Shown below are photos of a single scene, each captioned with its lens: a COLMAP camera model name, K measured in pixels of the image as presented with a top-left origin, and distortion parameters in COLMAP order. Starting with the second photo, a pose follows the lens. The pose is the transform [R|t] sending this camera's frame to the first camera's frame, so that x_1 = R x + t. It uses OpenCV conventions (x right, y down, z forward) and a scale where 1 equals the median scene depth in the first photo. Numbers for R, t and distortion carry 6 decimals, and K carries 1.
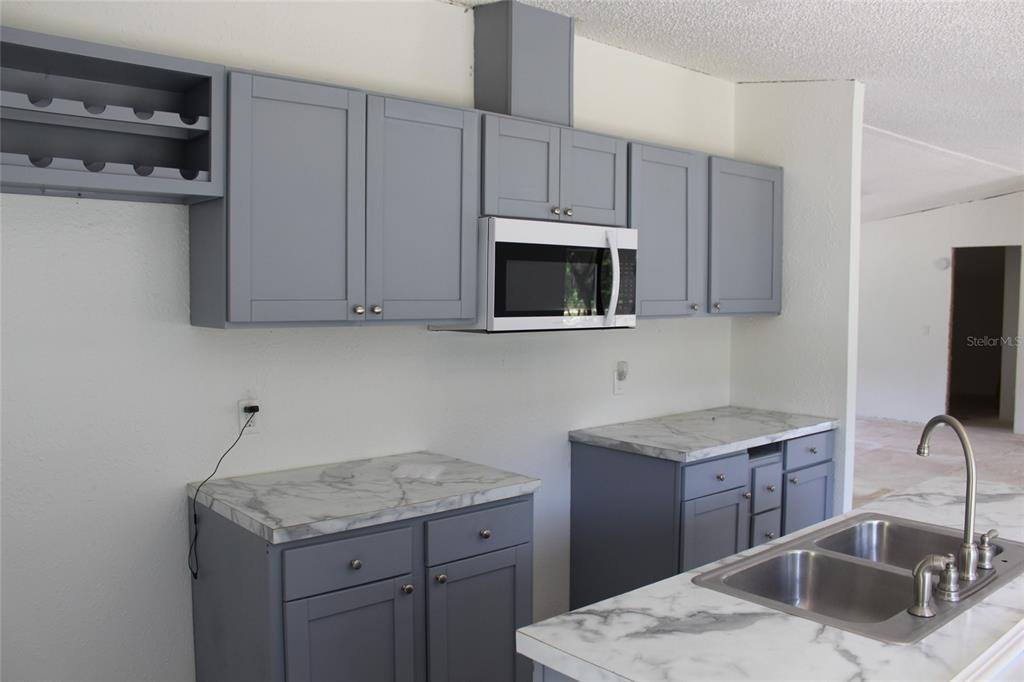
lens RADIAL K [[852.8, 0, 510.1], [0, 852.8, 344.3], [0, 0, 1]] dist [-0.150339, 0.128037]
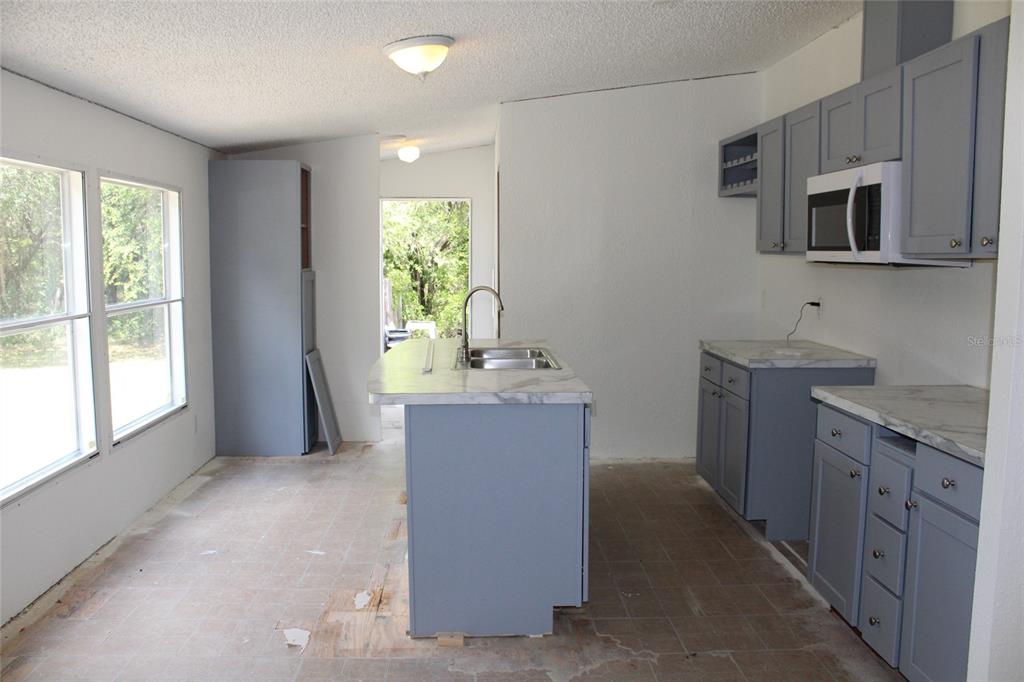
lens RADIAL K [[852.8, 0, 512.2], [0, 852.8, 339.0], [0, 0, 1]] dist [-0.150339, 0.128037]
pose [[-0.628187, 0.069789, -0.774926, 1.241422], [-0.059003, 0.988828, 0.136883, -0.043912], [0.775822, 0.131712, -0.617051, 1.379621]]
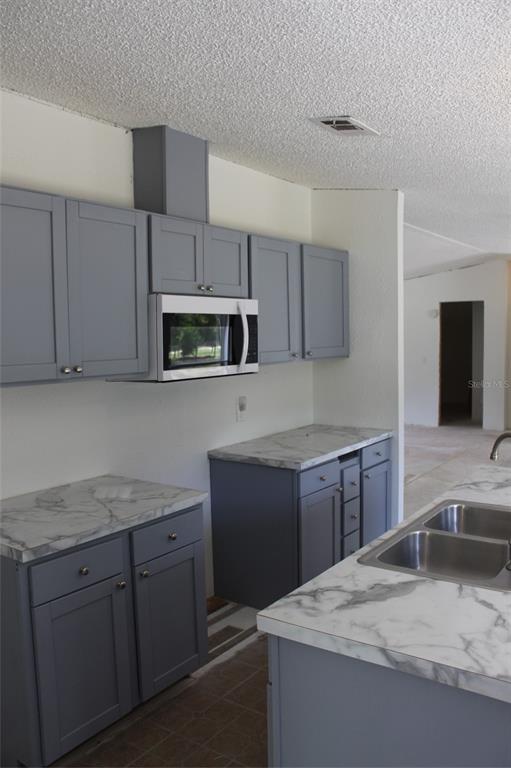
lens RADIAL K [[639.6, 0, 260.2], [0, 639.6, 389.6], [0, 0, 1]] dist [-0.150339, 0.128037]
pose [[0.971228, -0.042570, 0.234317, -0.096942], [0.037361, 0.998947, 0.026626, -0.021301], [-0.235203, -0.017105, 0.971796, 0.011205]]
